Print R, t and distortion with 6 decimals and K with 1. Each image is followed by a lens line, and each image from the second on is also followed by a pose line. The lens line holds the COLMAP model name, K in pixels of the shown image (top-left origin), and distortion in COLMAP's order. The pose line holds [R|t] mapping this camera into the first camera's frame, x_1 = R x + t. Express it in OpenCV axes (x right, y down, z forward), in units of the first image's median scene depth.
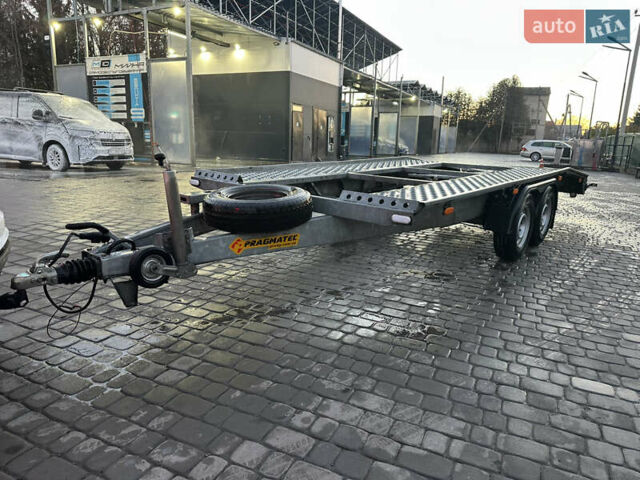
lens RADIAL K [[454.5, 0, 320.0], [0, 454.5, 240.0], [0, 0, 1]] dist [0.068398, -0.079739]
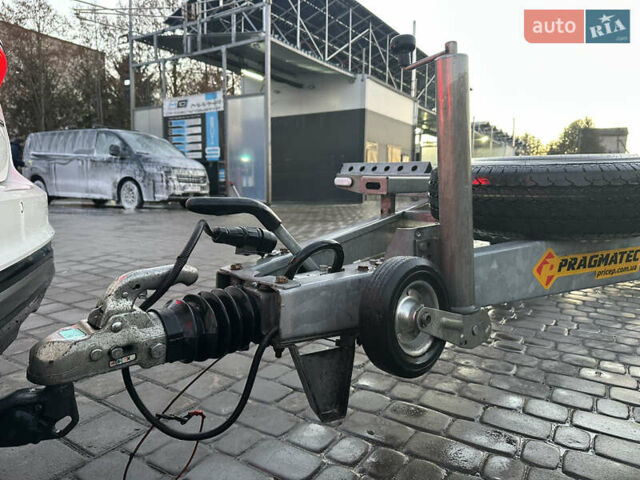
lens RADIAL K [[454.5, 0, 320.0], [0, 454.5, 240.0], [0, 0, 1]] dist [0.068398, -0.079739]
pose [[0.993277, -0.004987, -0.115655, -0.068396], [-0.007459, 0.994239, -0.106924, 0.006780], [0.115522, 0.107068, 0.987518, 0.110315]]
